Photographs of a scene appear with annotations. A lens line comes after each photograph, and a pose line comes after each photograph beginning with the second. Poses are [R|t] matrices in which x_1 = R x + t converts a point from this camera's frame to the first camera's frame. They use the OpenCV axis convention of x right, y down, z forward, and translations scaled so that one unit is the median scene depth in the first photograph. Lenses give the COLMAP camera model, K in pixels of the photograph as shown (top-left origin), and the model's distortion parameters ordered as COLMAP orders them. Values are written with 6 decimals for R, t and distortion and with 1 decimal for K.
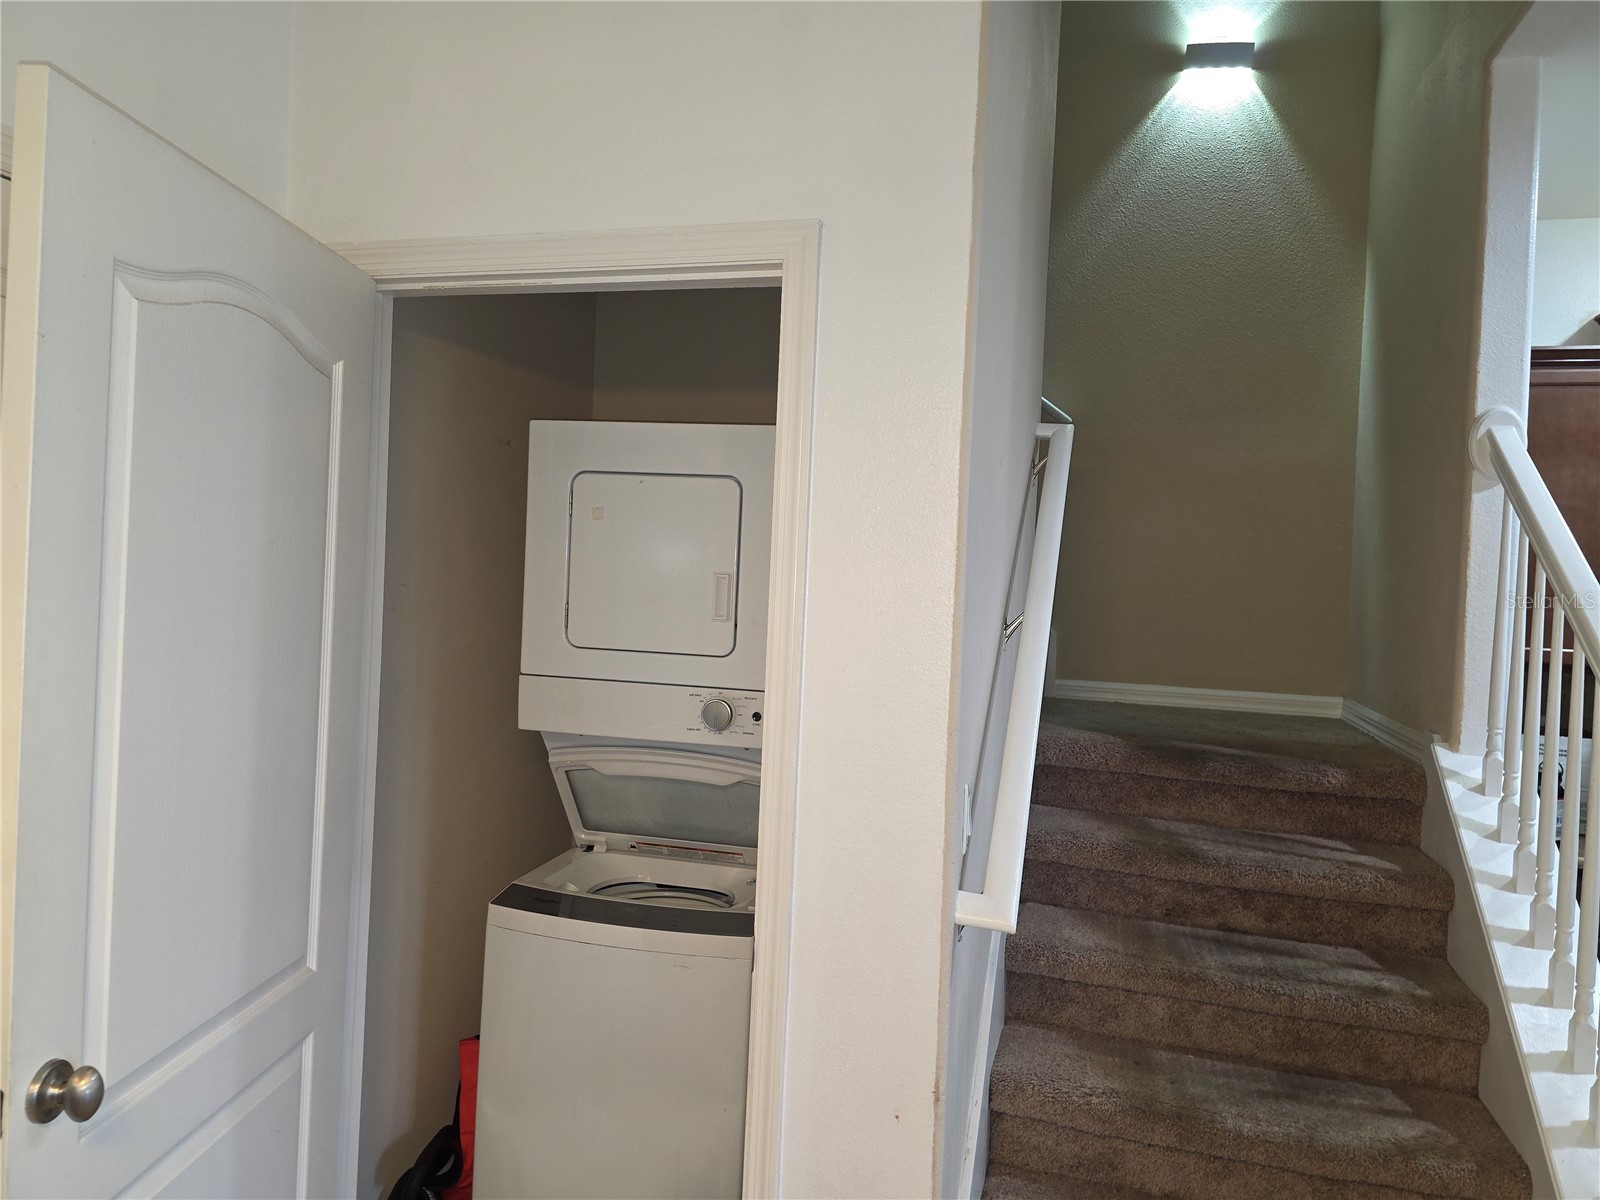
lens RADIAL K [[1074.2, 0, 800.0], [0, 1074.2, 600.0], [0, 0, 1]] dist [0.084232, -0.086494]
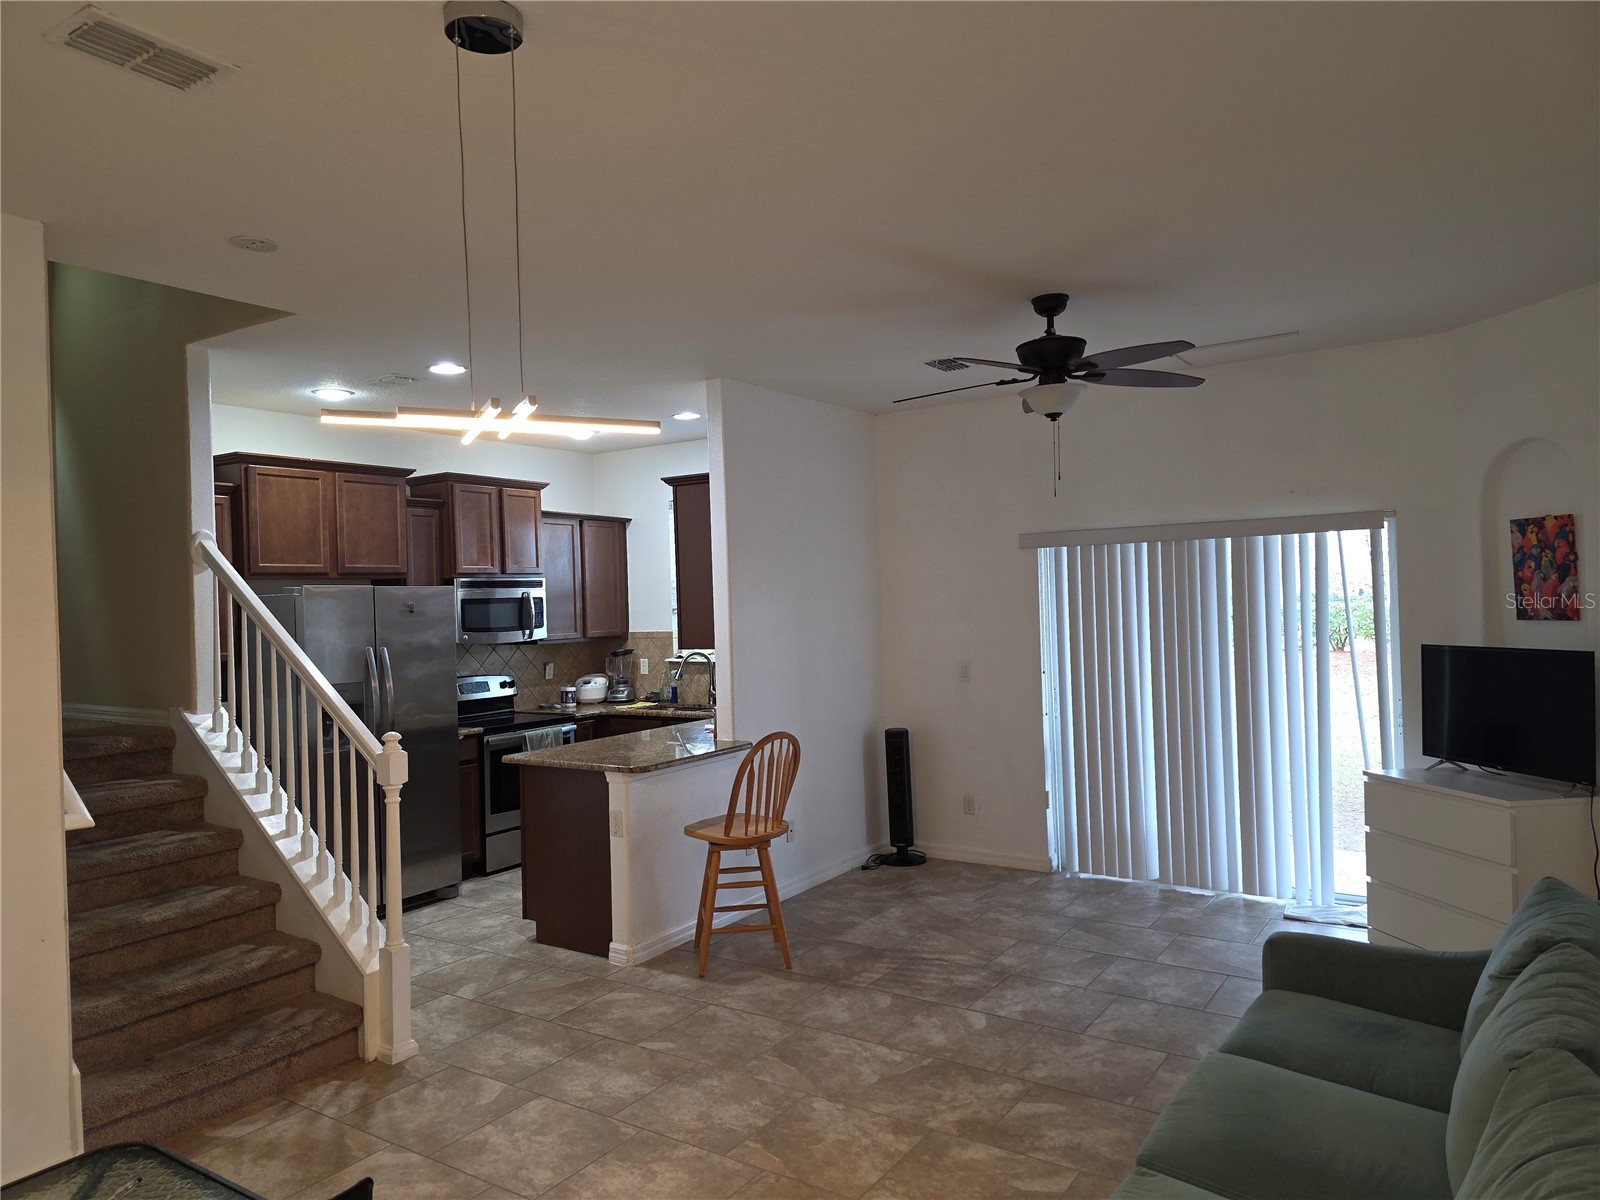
lens RADIAL K [[1068.7, 0, 791.7], [0, 1068.7, 585.7], [0, 0, 1]] dist [0.096190, -0.099262]
pose [[0.300469, -0.041257, 0.952899, -0.868809], [0.059867, 0.997910, 0.024329, -0.065143], [-0.951911, 0.049737, 0.302311, -0.549623]]
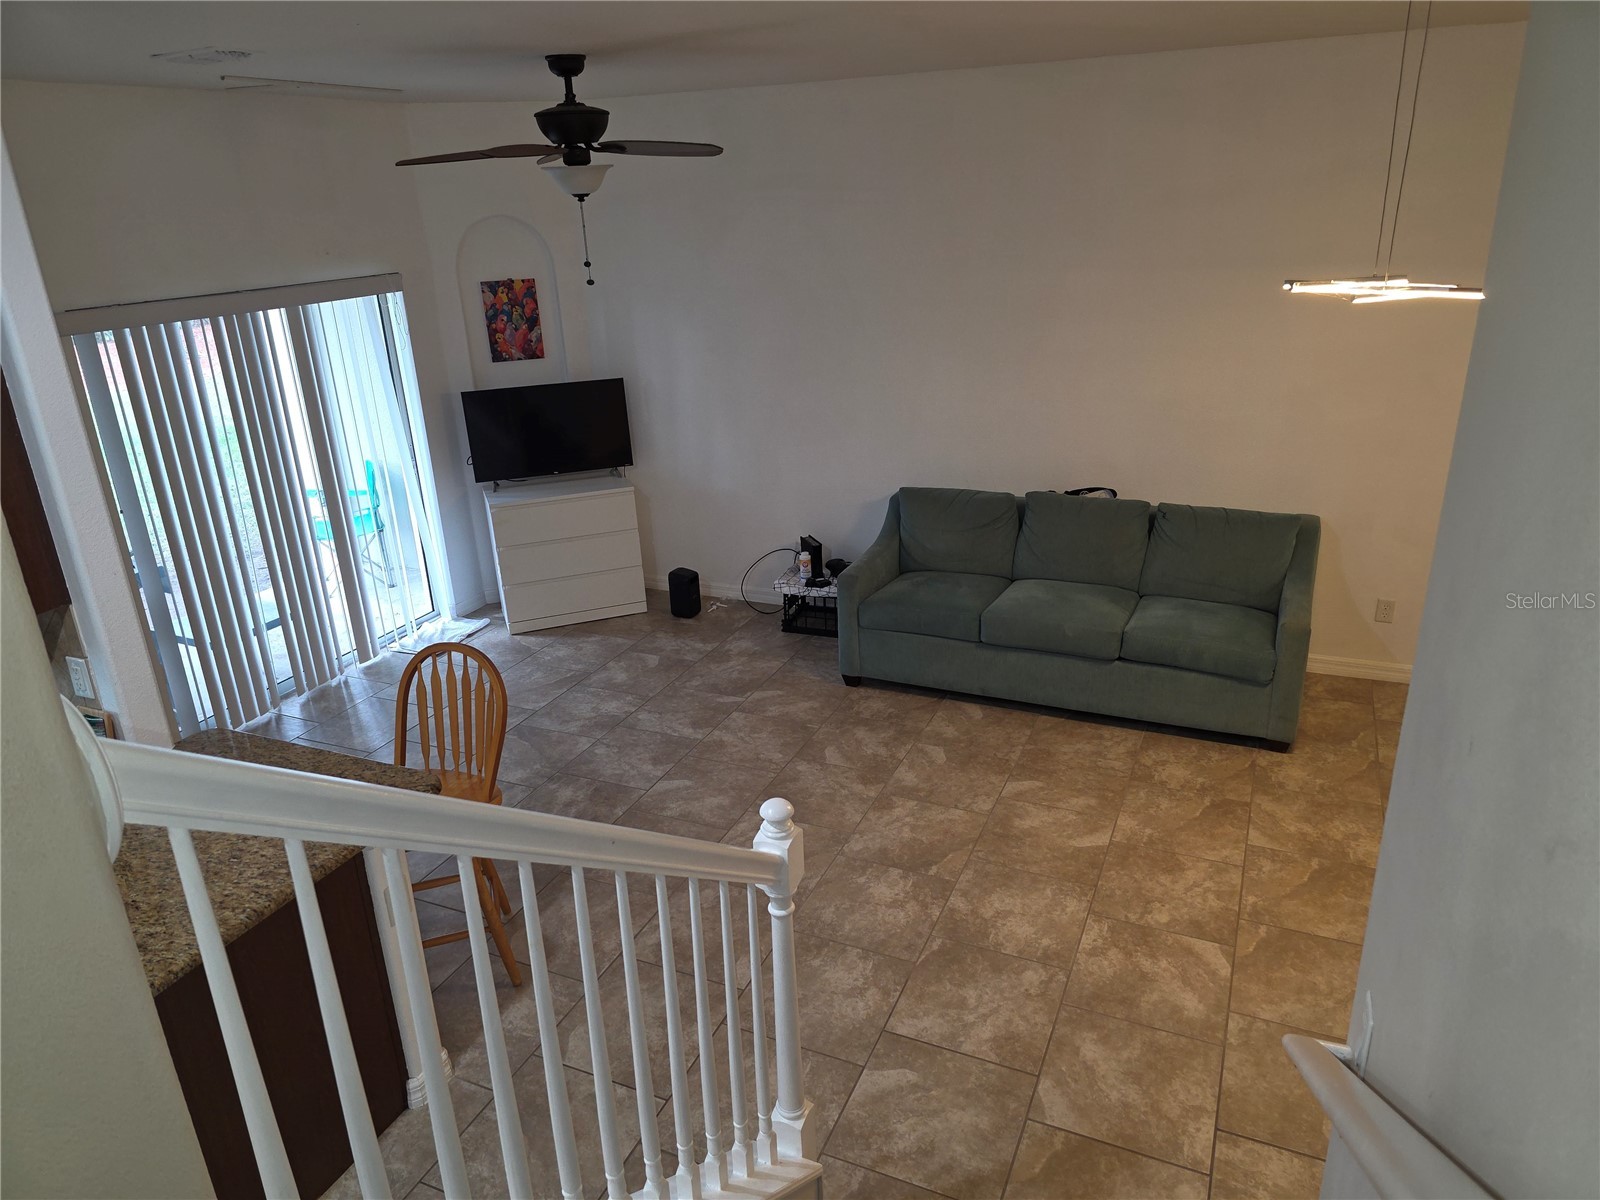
lens RADIAL K [[1049.8, 0, 804.4], [0, 1049.8, 594.3], [0, 0, 1]] dist [0.085802, -0.096320]
pose [[-0.991028, -0.053940, 0.122285, 0.368183], [-0.003566, 0.925289, 0.379247, -0.325950], [-0.133605, 0.375408, -0.917180, 1.231154]]
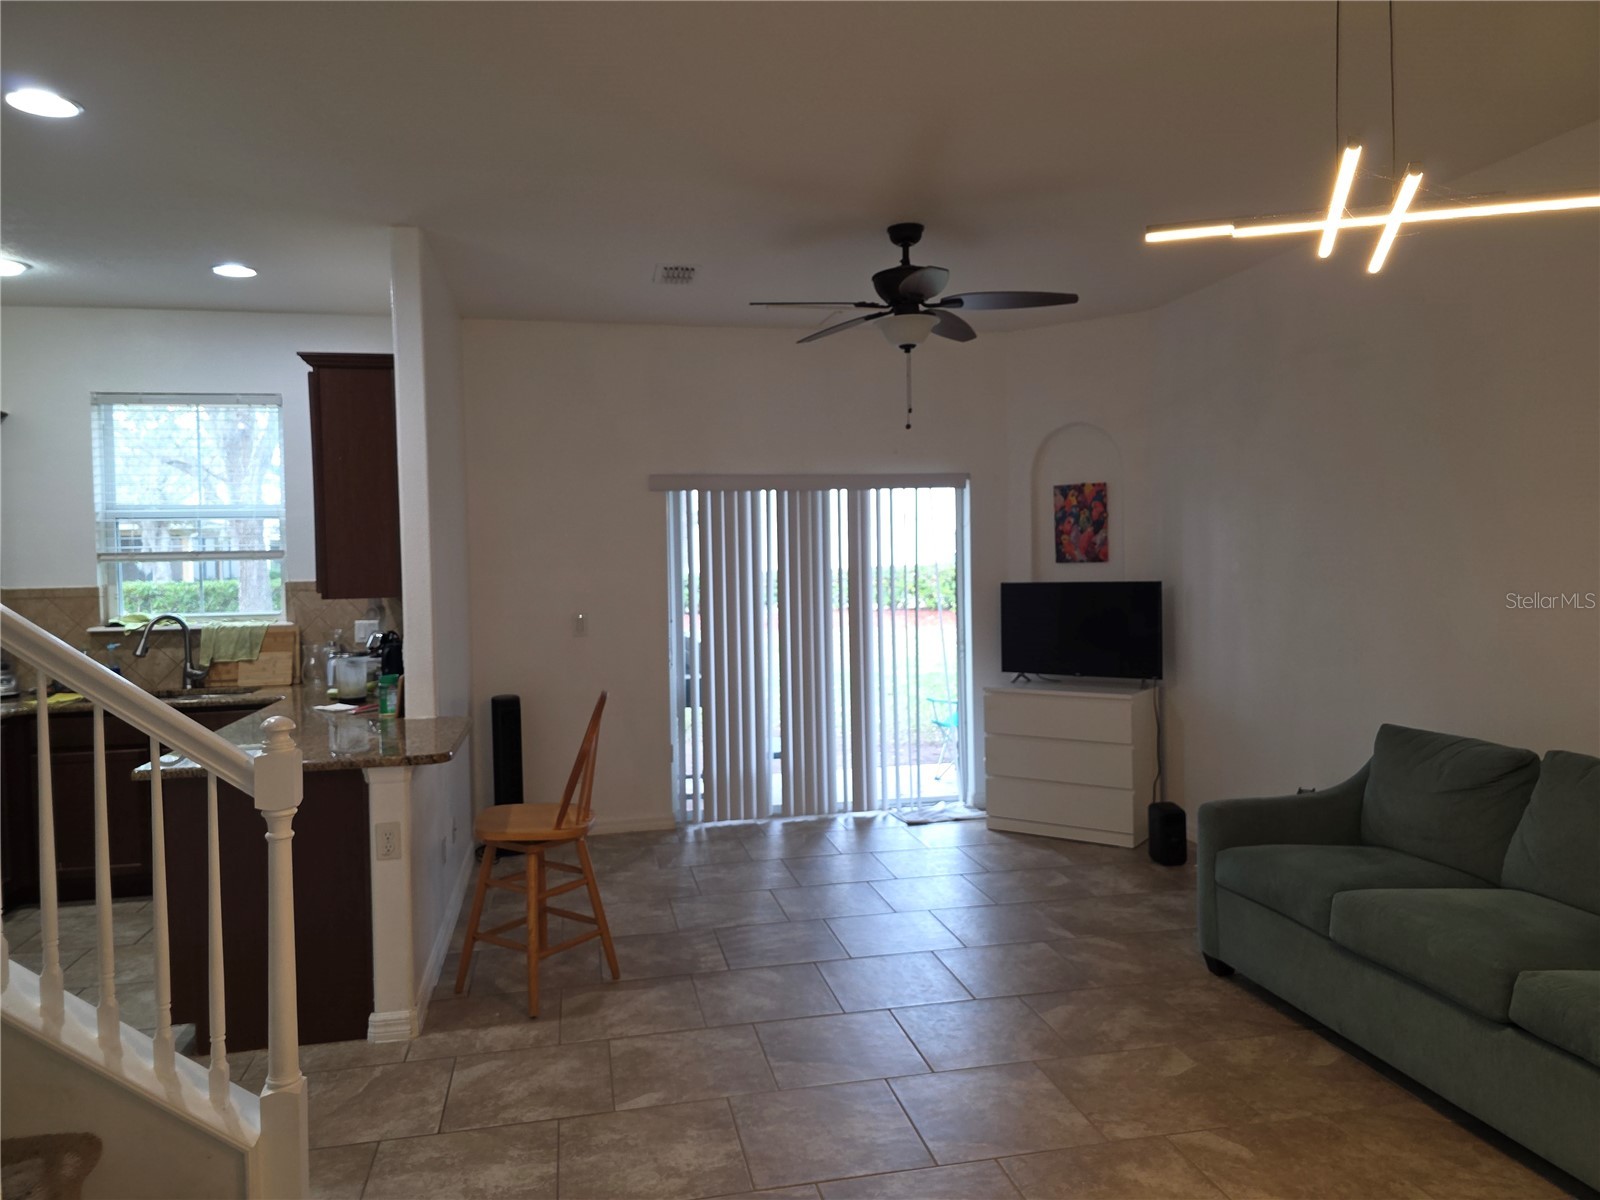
lens RADIAL K [[1068.7, 0, 791.7], [0, 1068.7, 585.7], [0, 0, 1]] dist [0.096190, -0.099262]
pose [[-0.468032, -0.056956, 0.881874, -0.534314], [0.014798, 0.997276, 0.072263, -0.014799], [-0.883587, 0.046871, -0.465915, 0.557849]]
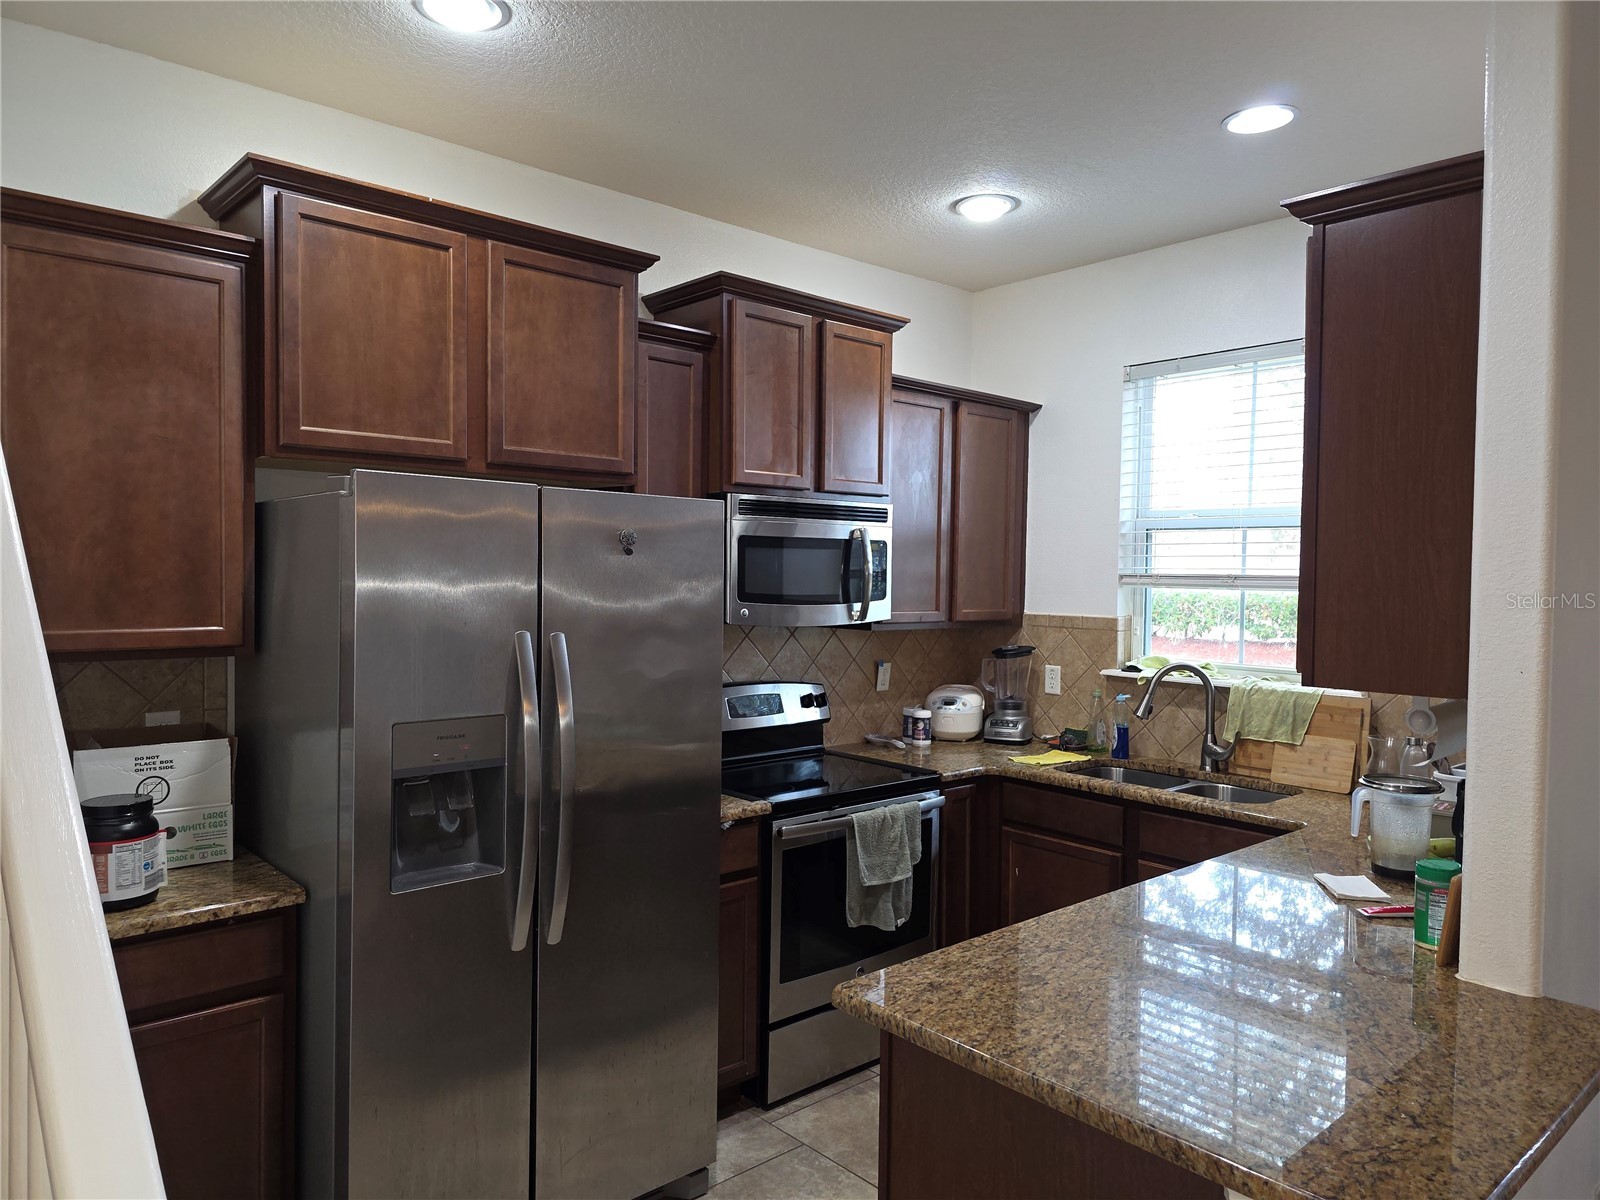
lens RADIAL K [[1074.2, 0, 800.0], [0, 1074.2, 600.0], [0, 0, 1]] dist [0.084232, -0.086494]
pose [[0.523279, -0.059943, 0.850050, 0.372306], [0.022967, 0.998153, 0.056248, -0.007721], [-0.851852, -0.009910, 0.523689, 0.303585]]
